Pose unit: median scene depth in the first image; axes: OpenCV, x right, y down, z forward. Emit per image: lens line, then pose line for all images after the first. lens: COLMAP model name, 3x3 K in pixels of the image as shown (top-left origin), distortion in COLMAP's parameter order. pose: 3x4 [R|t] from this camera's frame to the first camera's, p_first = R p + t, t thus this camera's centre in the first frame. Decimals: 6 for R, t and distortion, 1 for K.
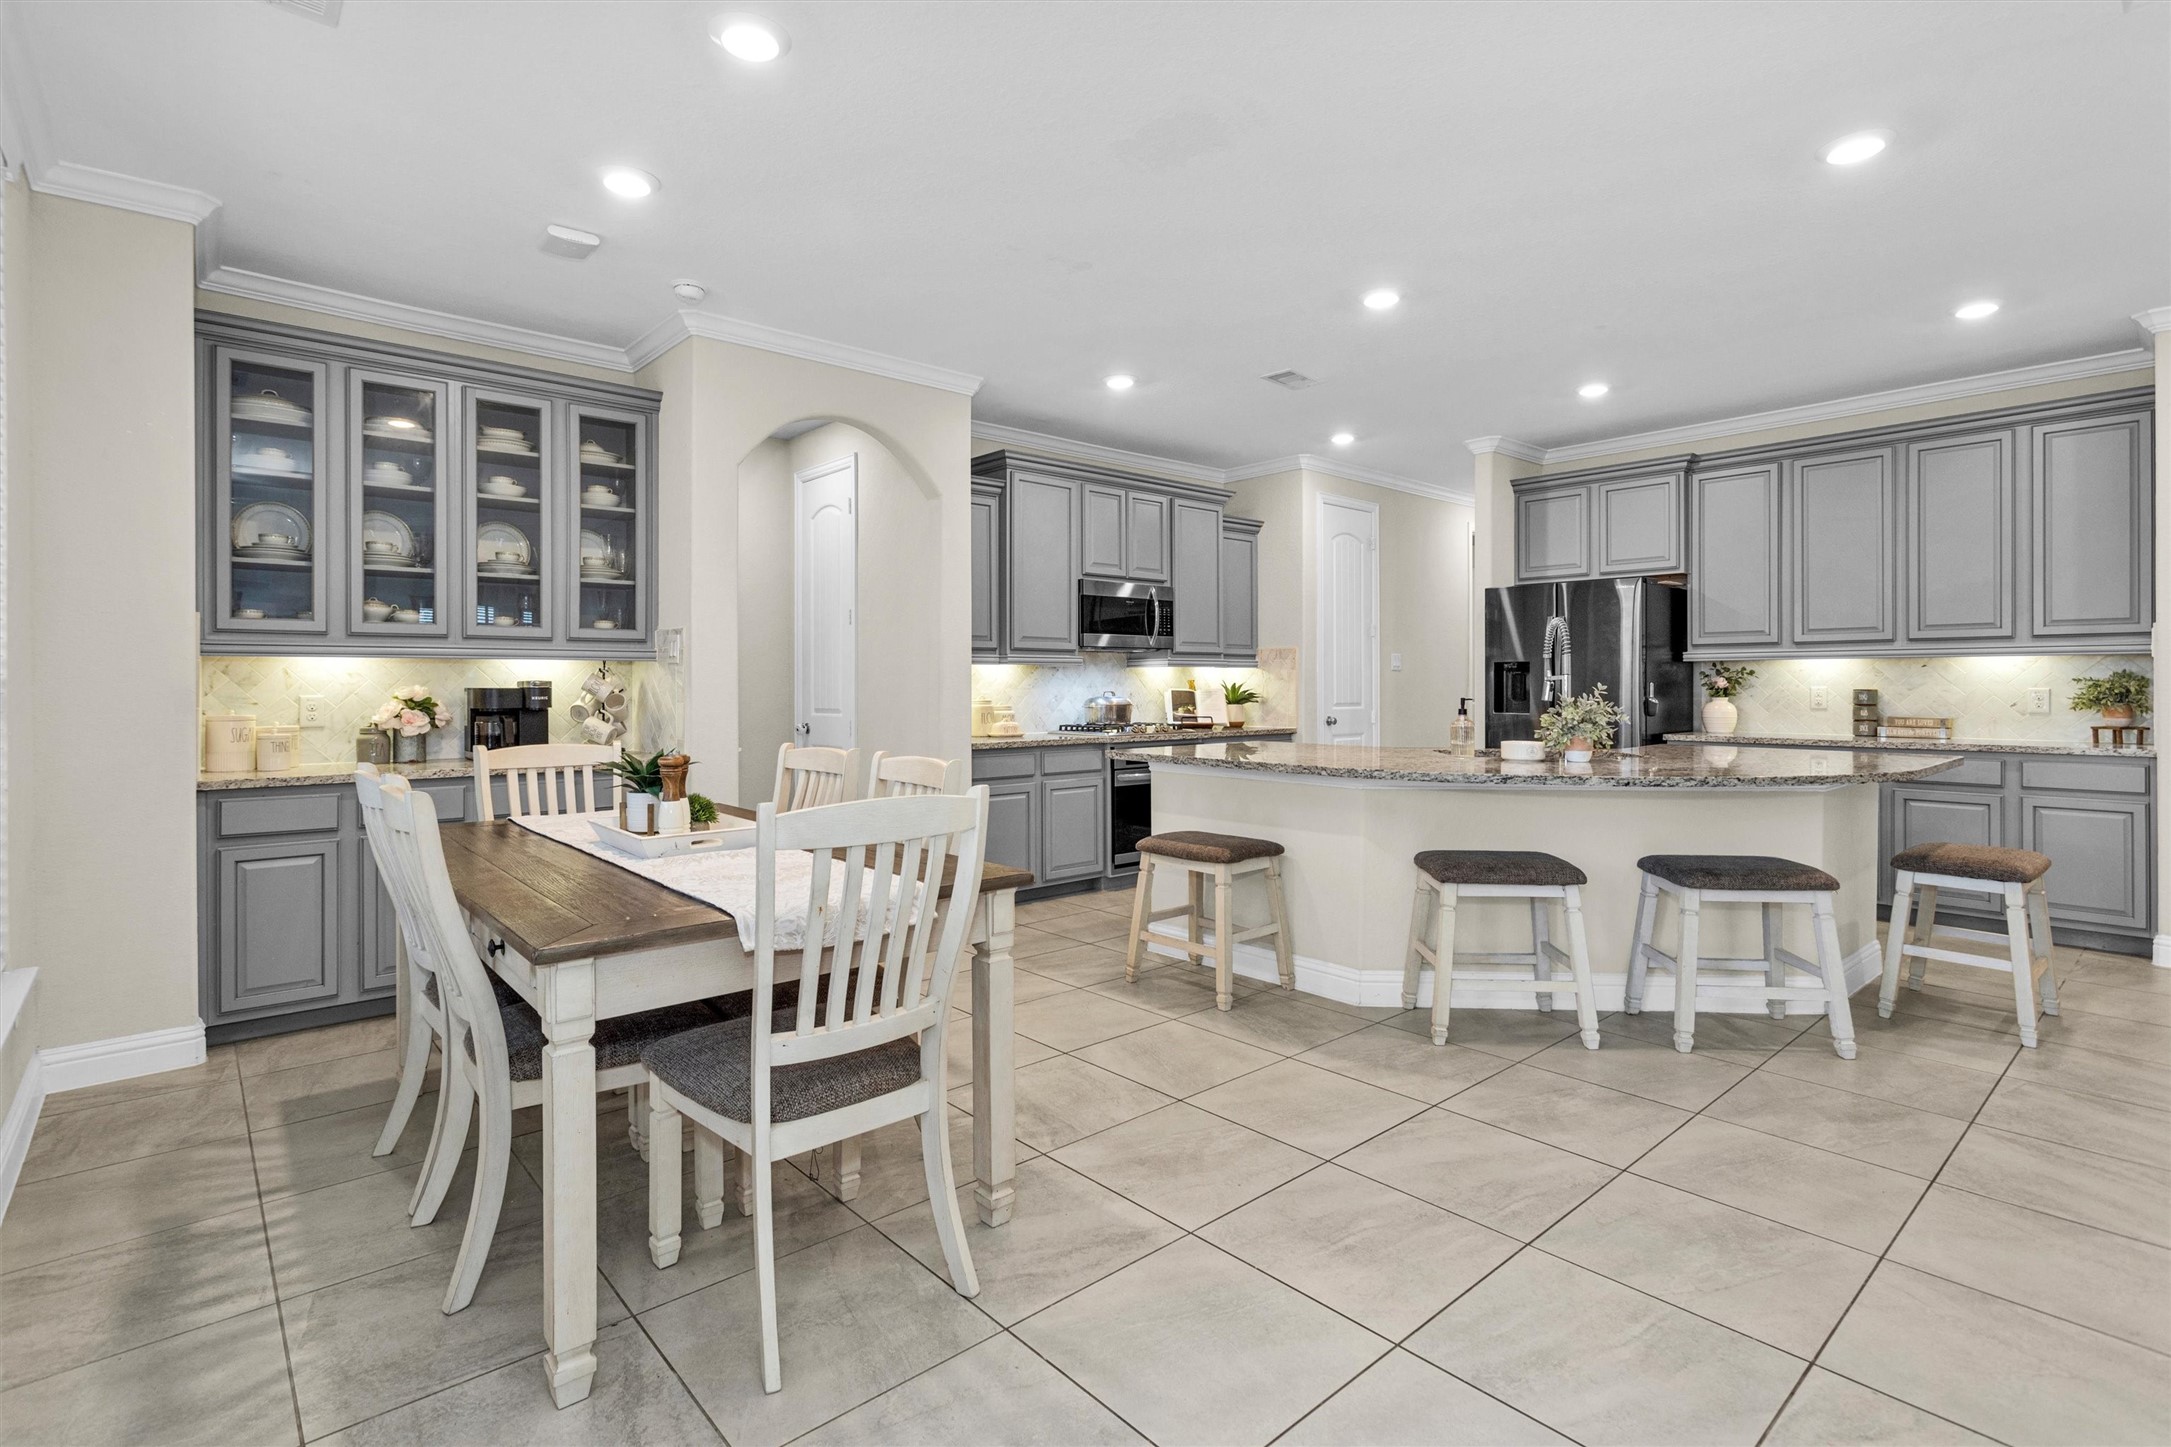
lens RADIAL K [[1038.0, 0, 1090.7], [0, 1038.0, 698.0], [0, 0, 1]] dist [0.011200, -0.000526]
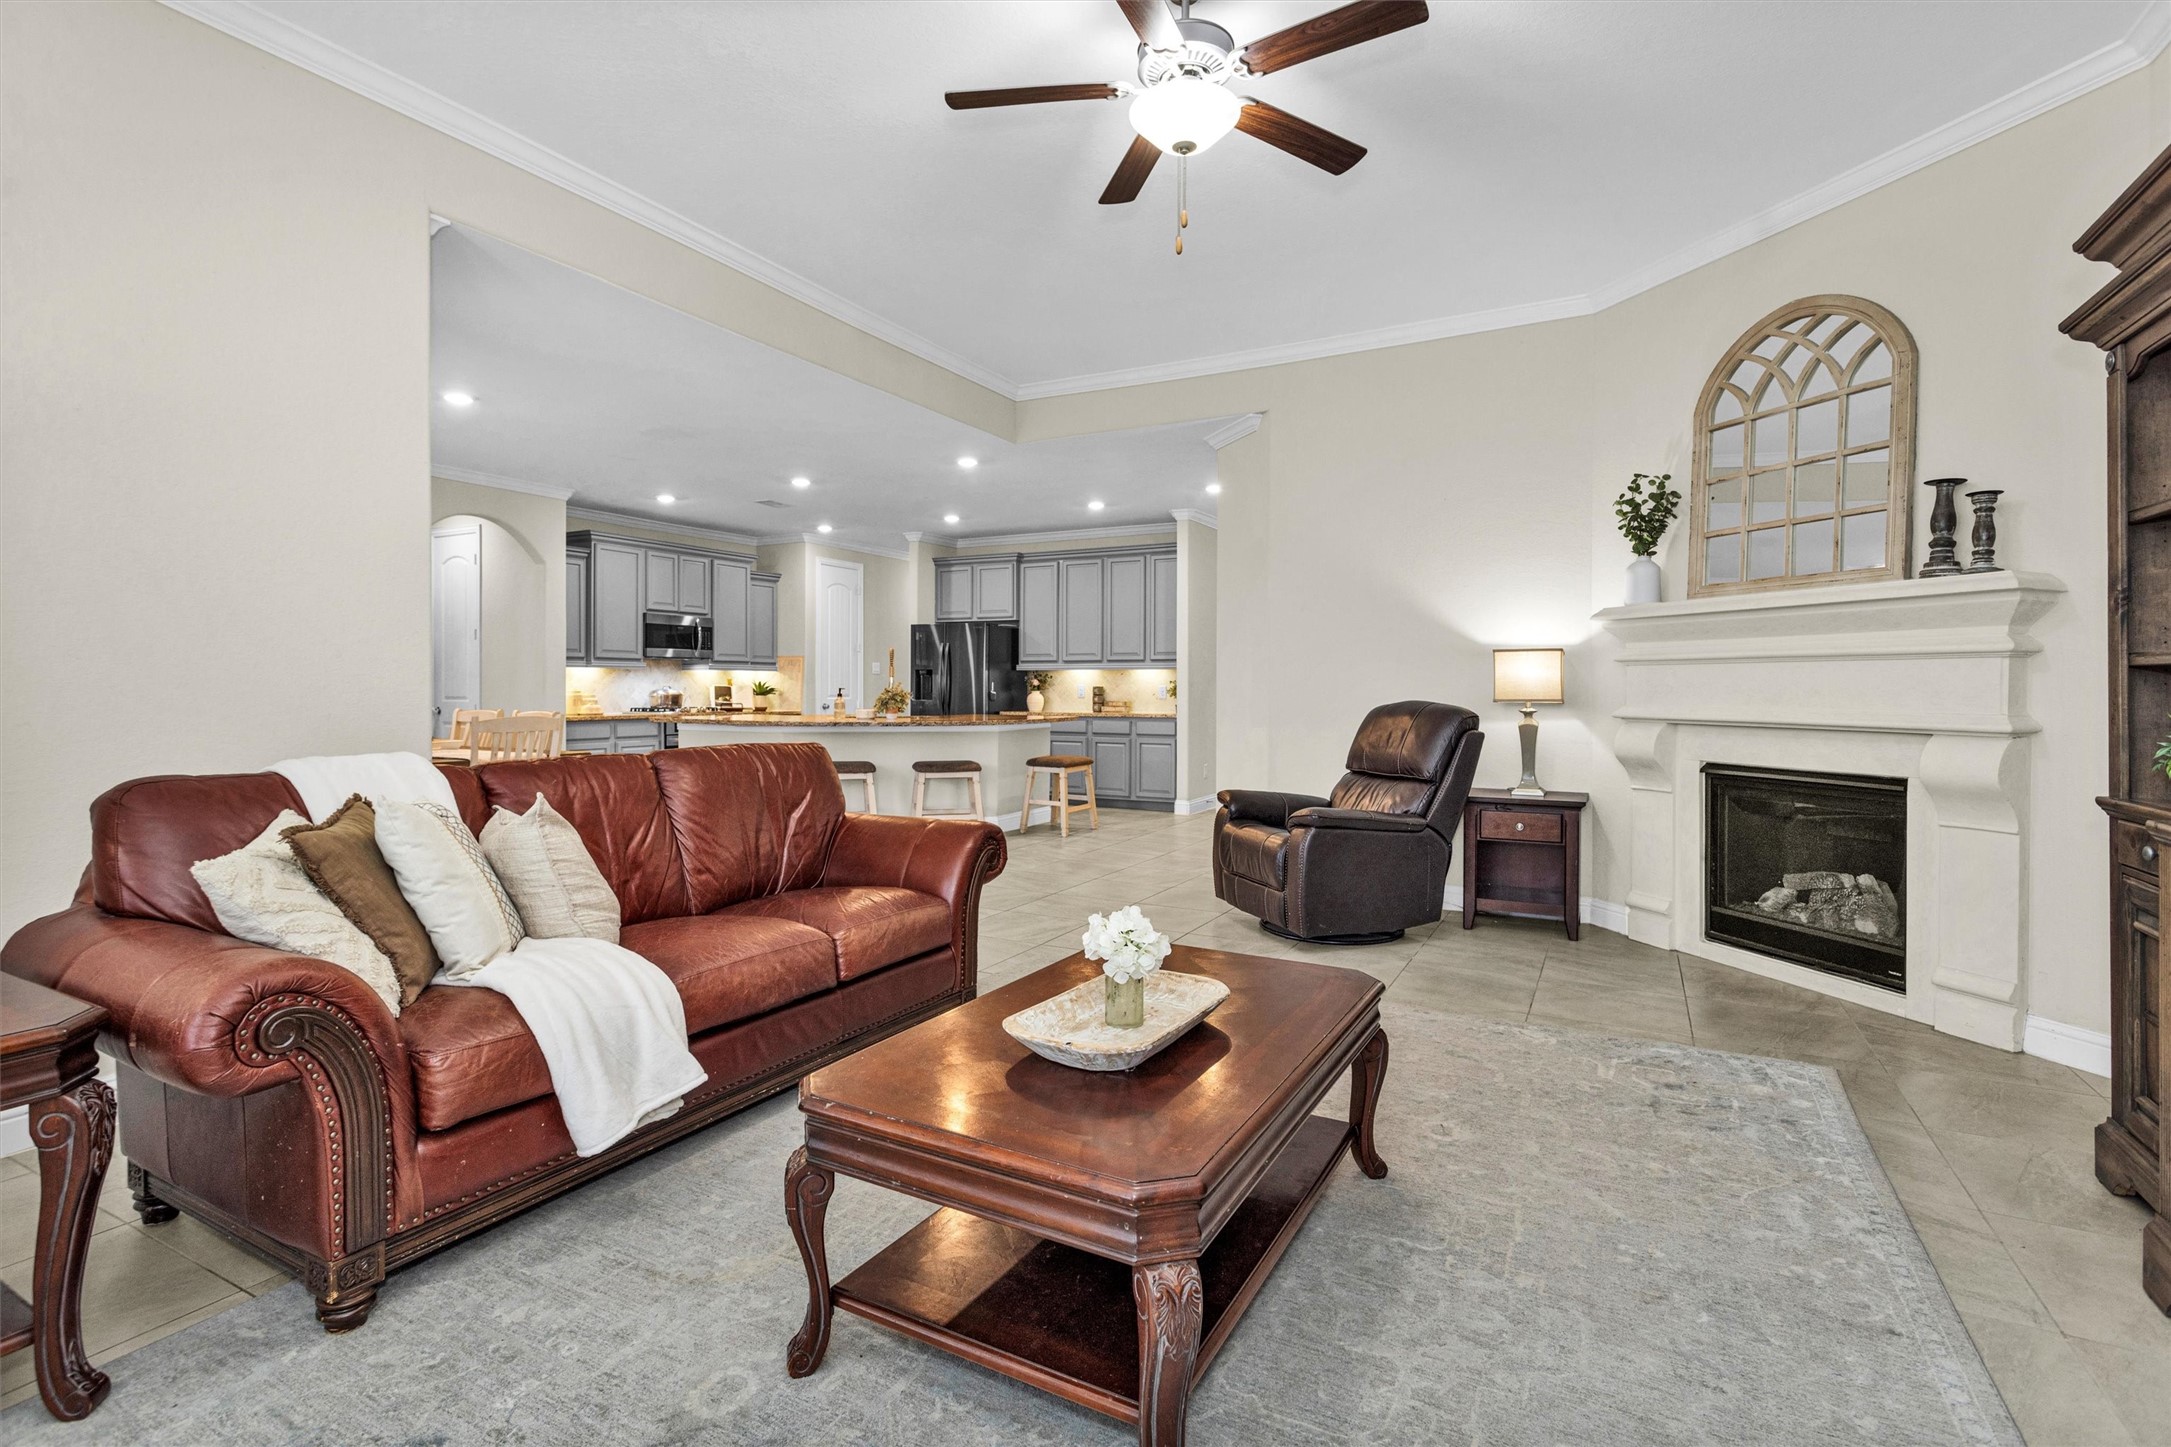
lens RADIAL K [[1039.6, 0, 1075.6], [0, 1039.6, 704.3], [0, 0, 1]] dist [-0.001059, -0.000269]
pose [[0.942181, -0.000394, 0.335104, 0.088087], [-0.001037, 0.999991, 0.004092, 0.016587], [-0.335103, -0.004203, 0.942172, -0.774866]]
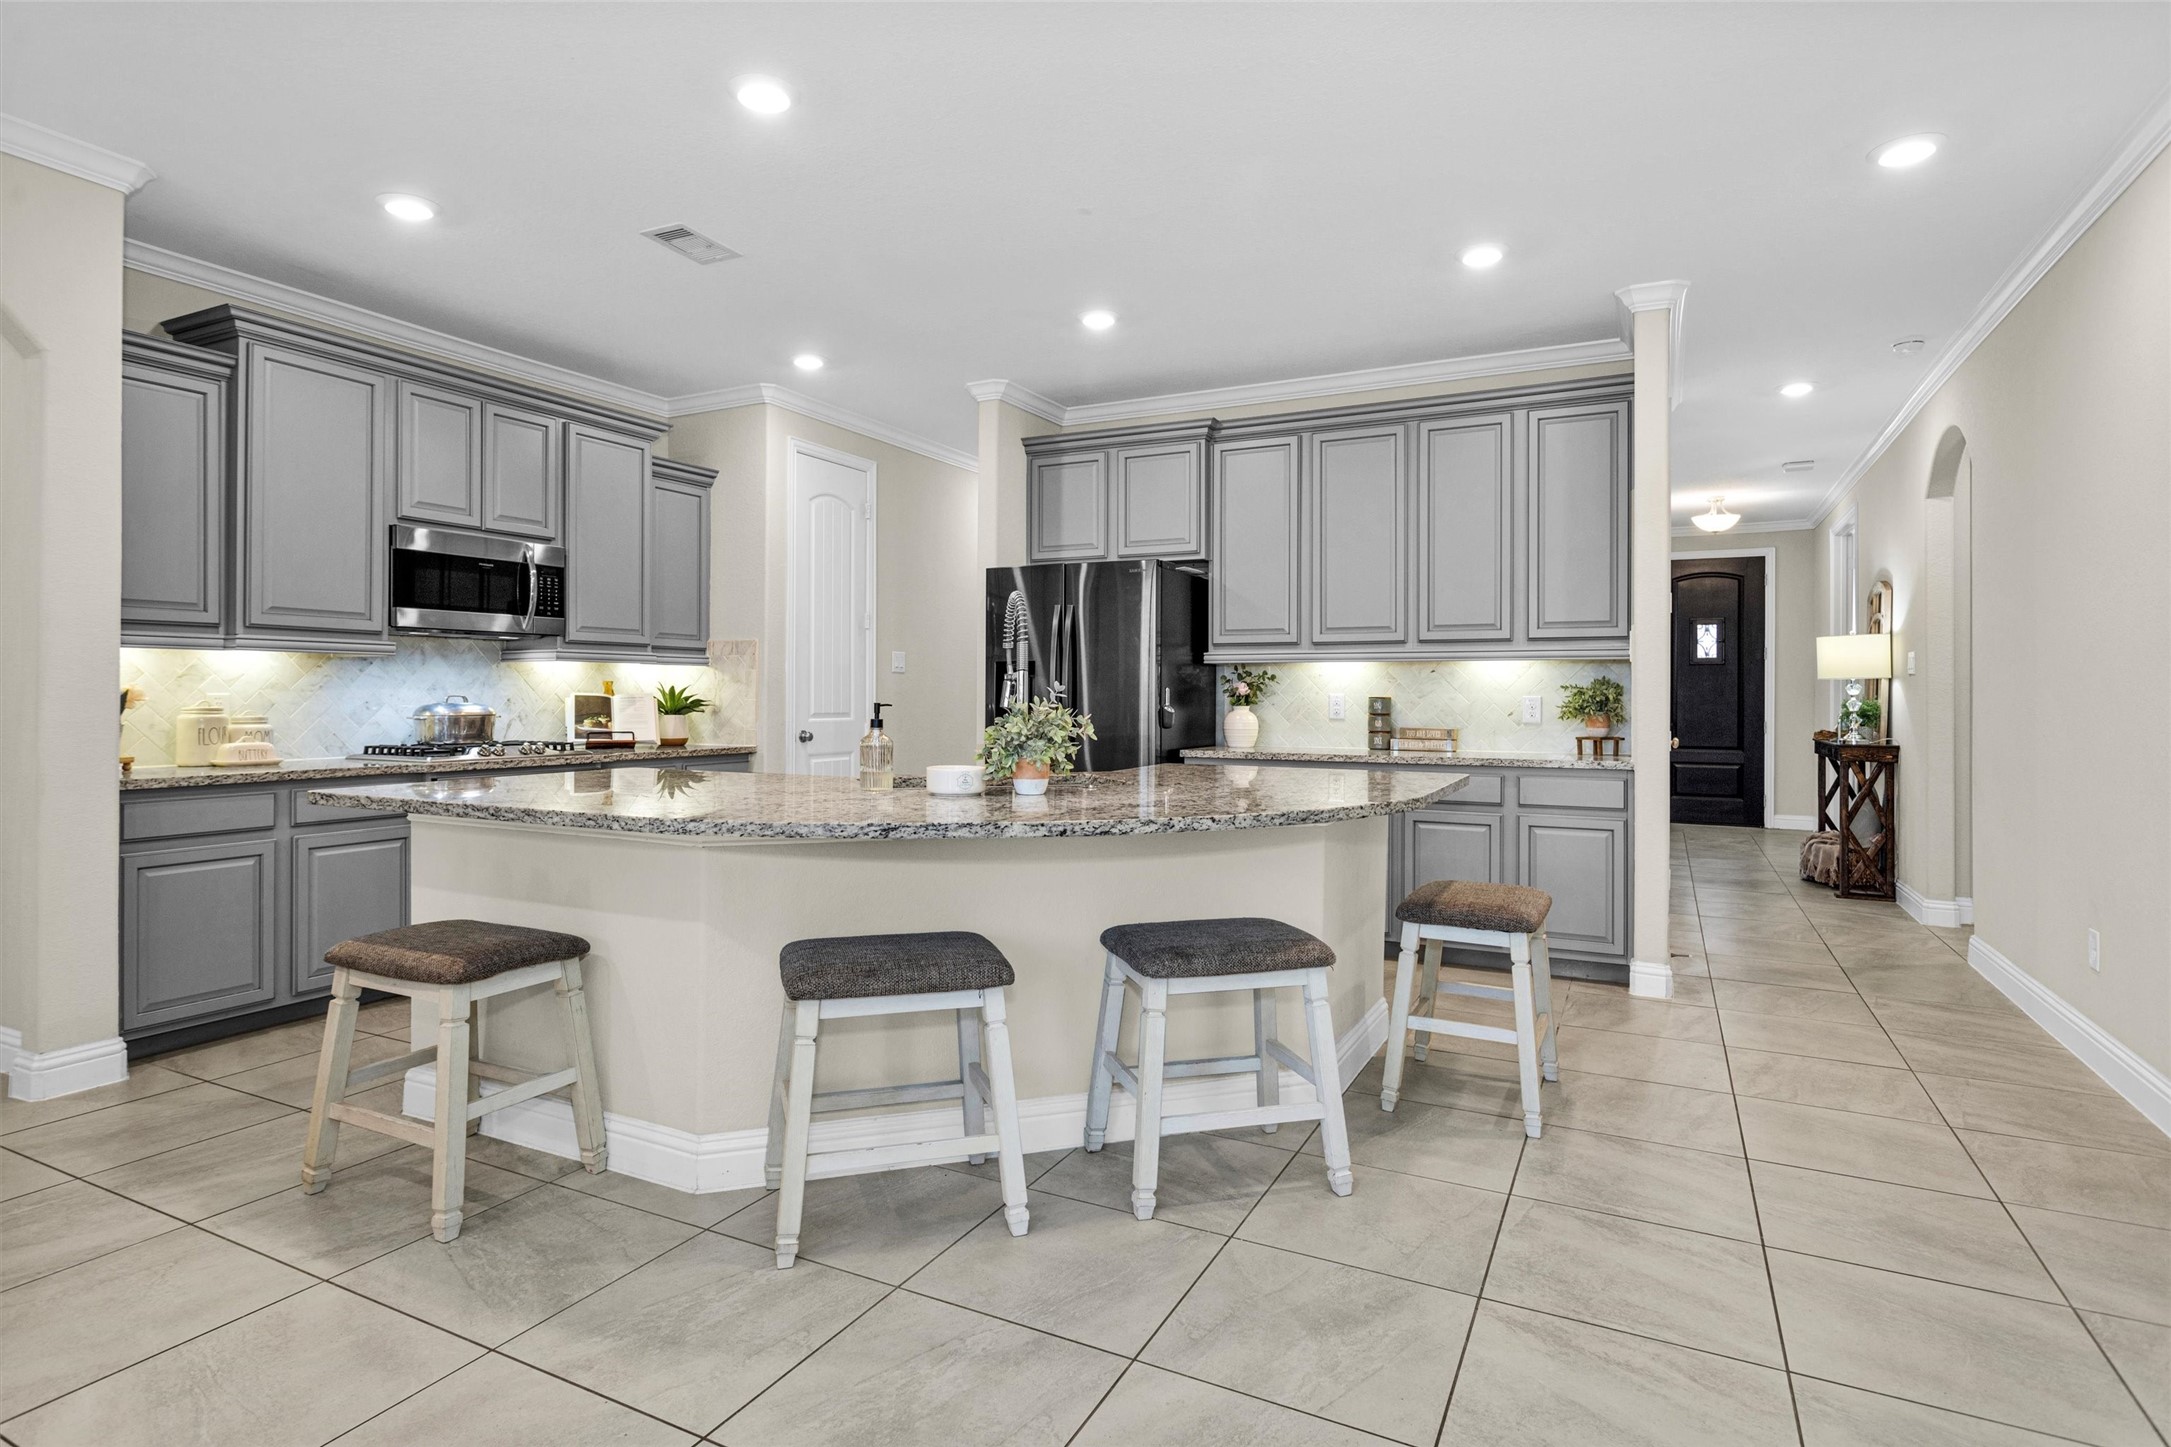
lens RADIAL K [[1130.2, 0, 1085.5], [0, 1130.2, 723.5], [0, 0, 1]] dist [-0.001045, 0.000126]
pose [[0.931046, -0.003290, 0.364887, 0.161717], [-0.001110, 0.999929, 0.011849, 0.003395], [-0.364900, -0.011437, 0.930976, 0.200353]]
